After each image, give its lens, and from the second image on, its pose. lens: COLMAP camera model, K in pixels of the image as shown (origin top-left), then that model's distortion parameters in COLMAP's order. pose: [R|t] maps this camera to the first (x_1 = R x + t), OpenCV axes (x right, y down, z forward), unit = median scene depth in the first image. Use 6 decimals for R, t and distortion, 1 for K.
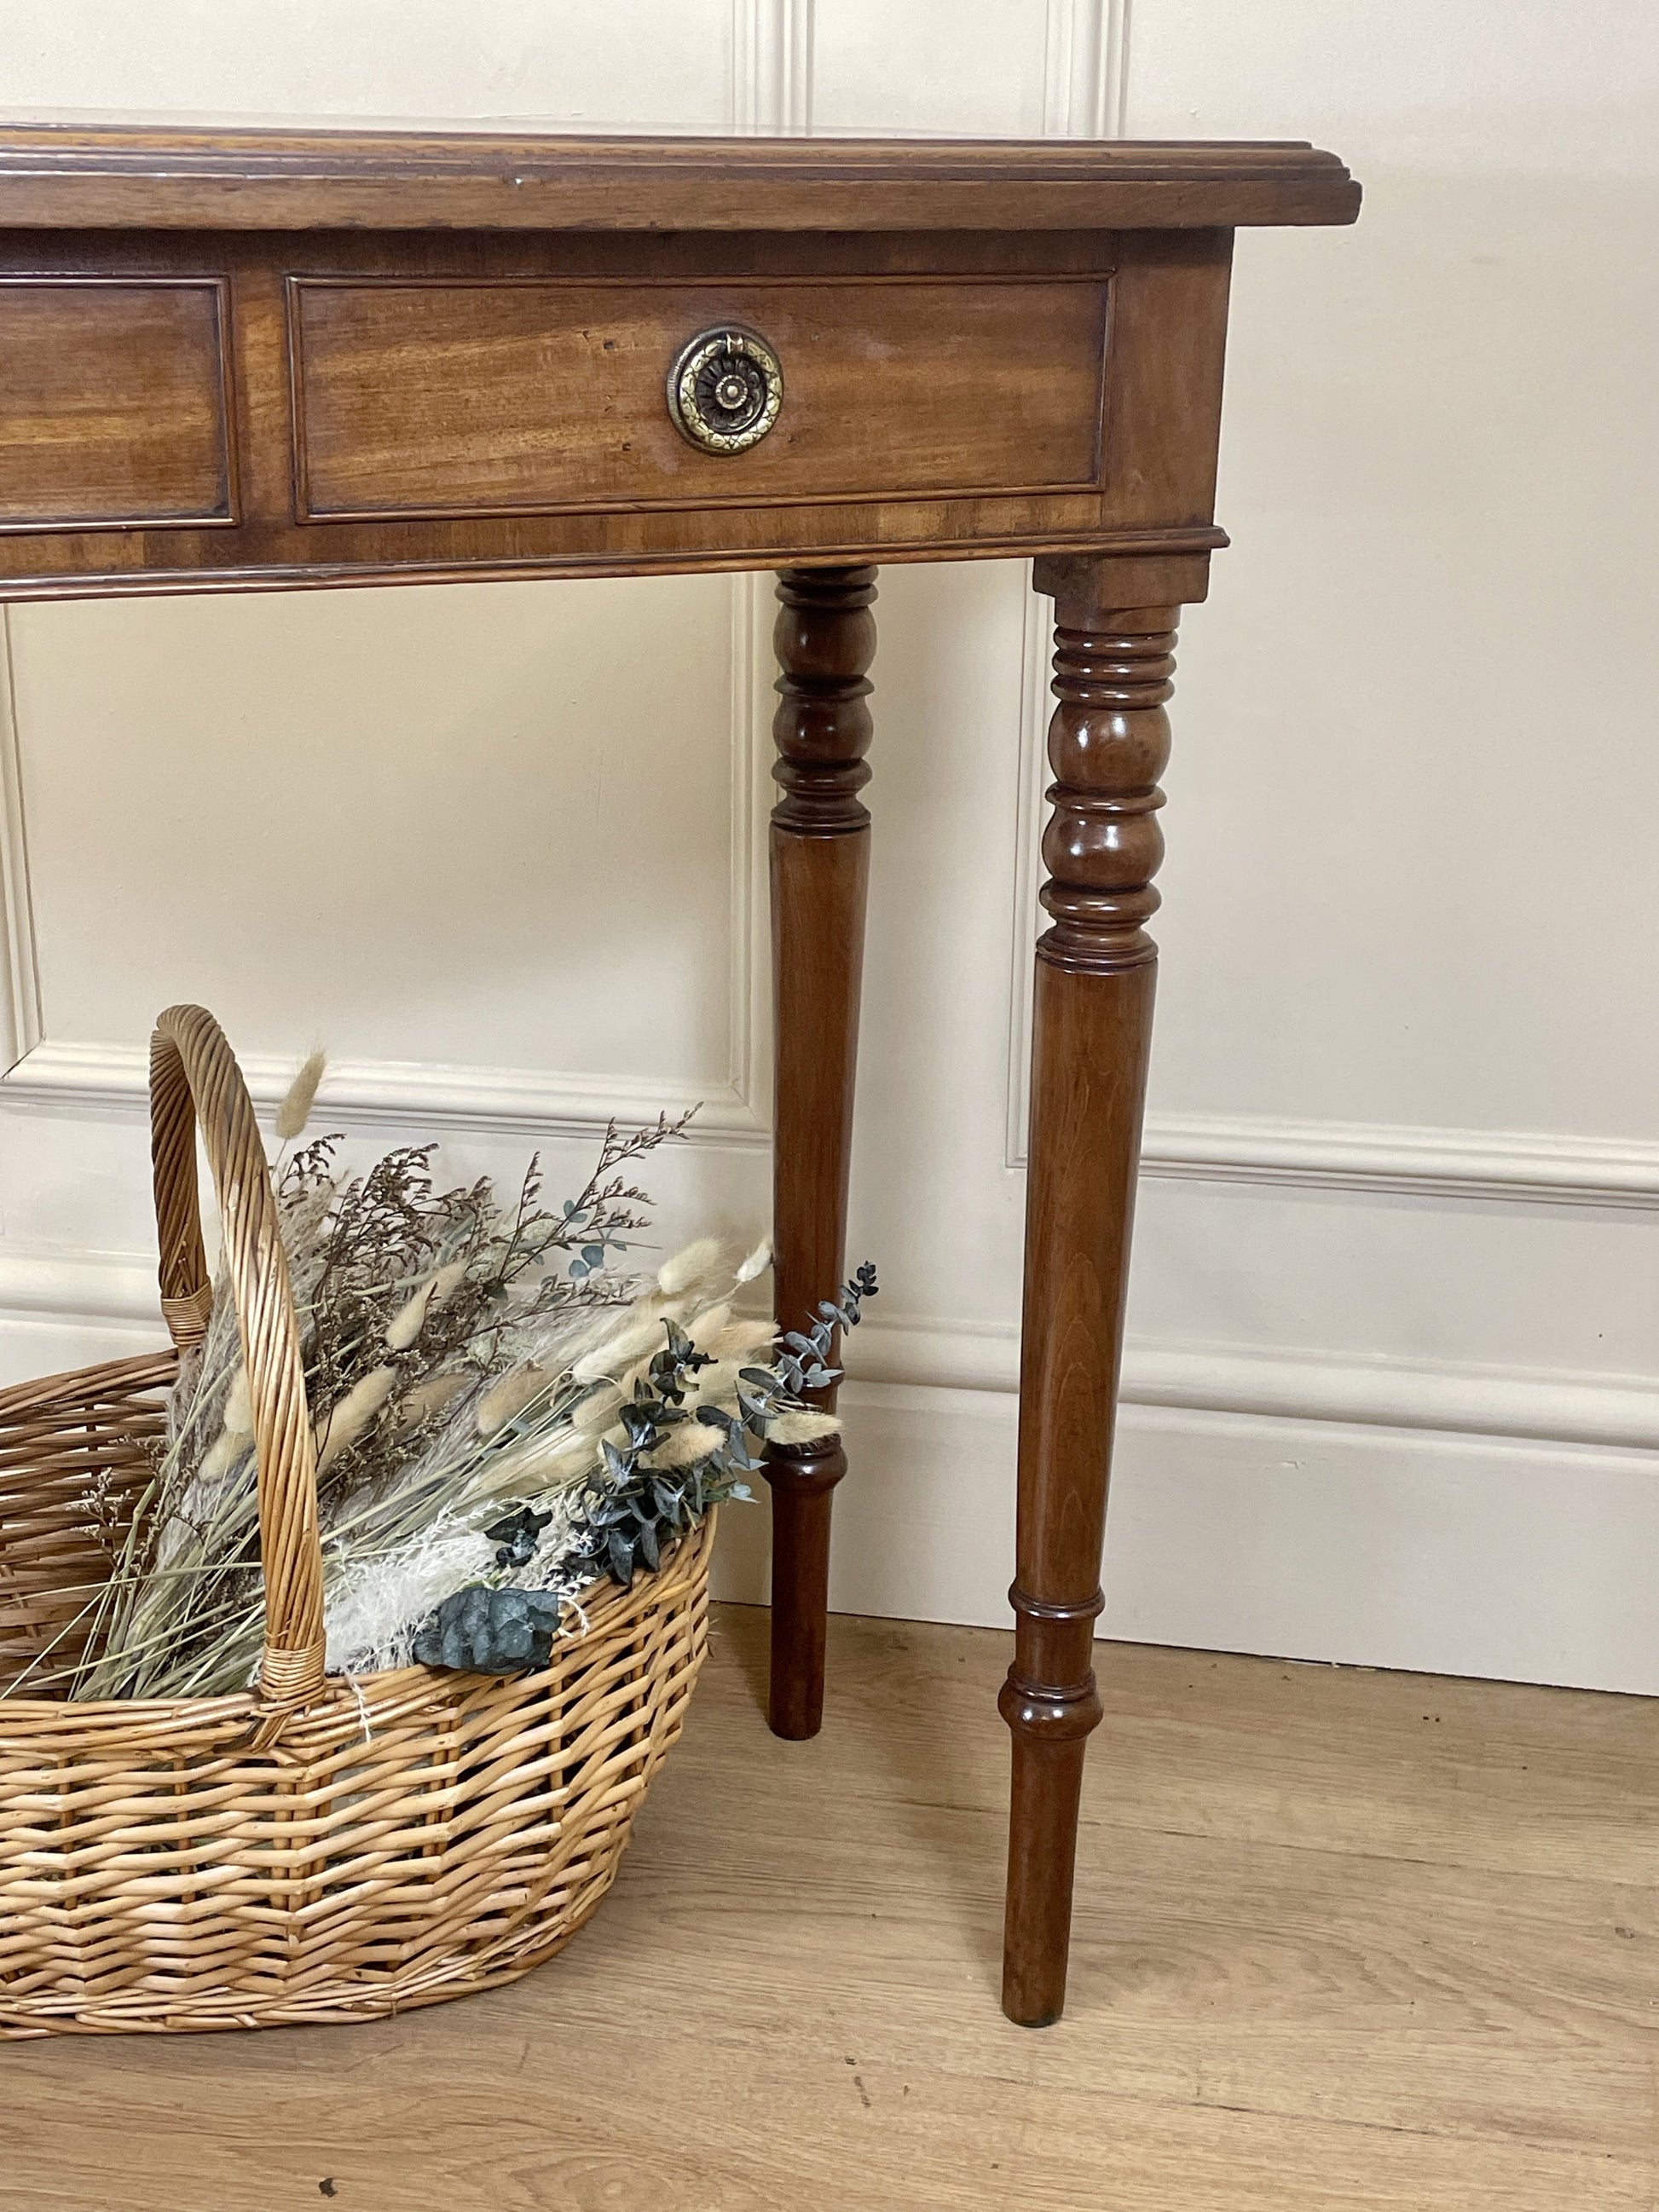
lens RADIAL K [[2823.2, 0, 820.9], [0, 2823.2, 1067.4], [0, 0, 1]] dist [0.103224, -0.195130]
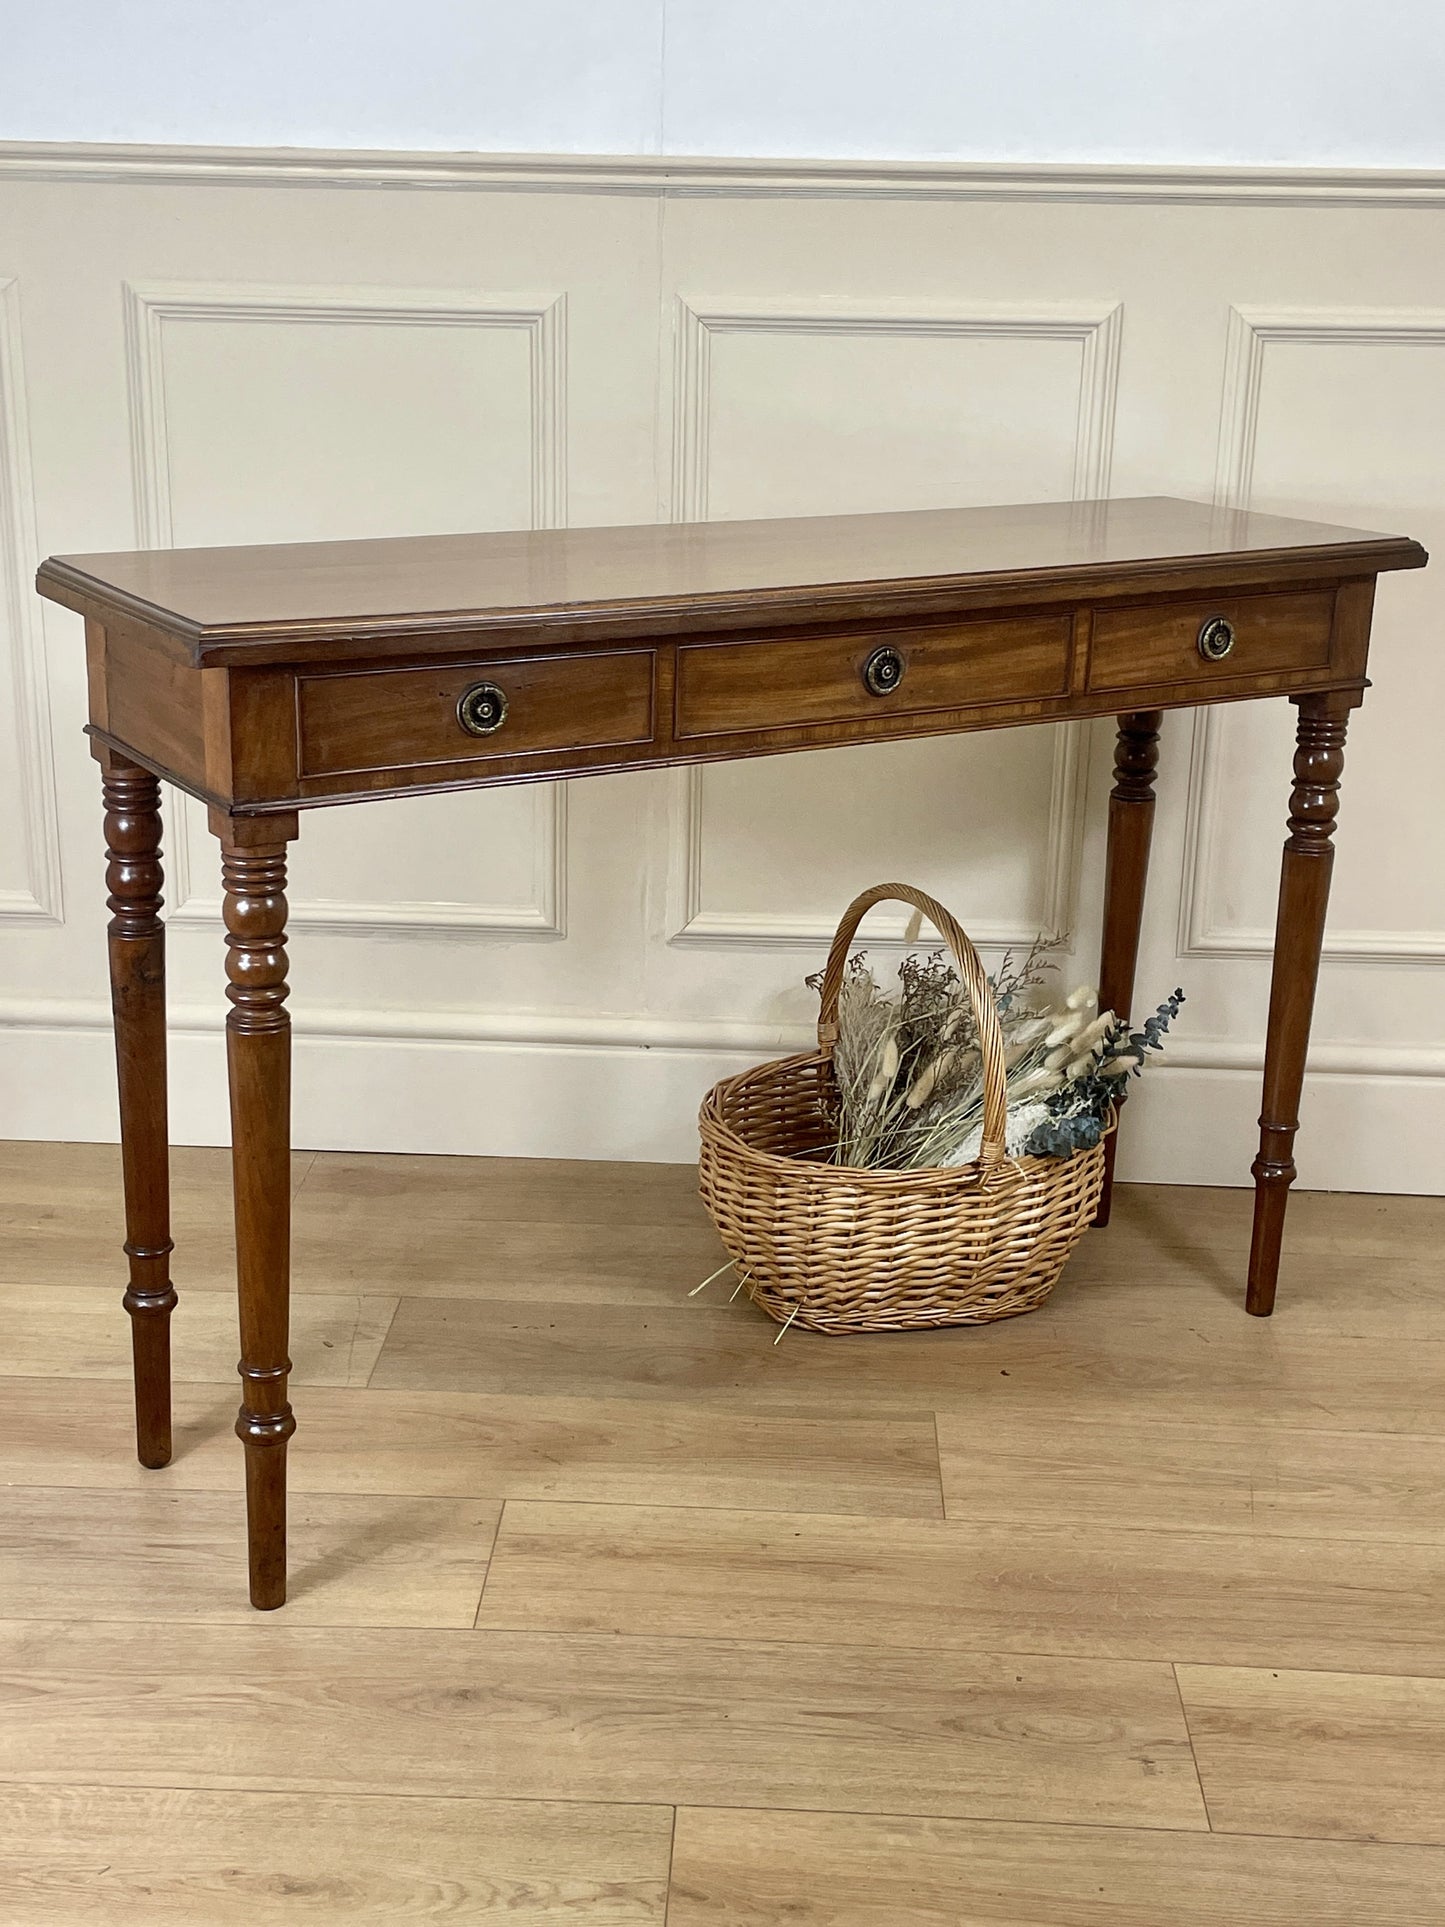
lens RADIAL K [[2459.3, 0, 715.0], [0, 2459.3, 929.8], [0, 0, 1]] dist [0.103224, -0.195130]
pose [[0.992816, -0.027165, 0.116524, -0.639644], [0.030528, 0.999164, -0.027174, 0.070339], [-0.115688, 0.030536, 0.992816, -1.027284]]
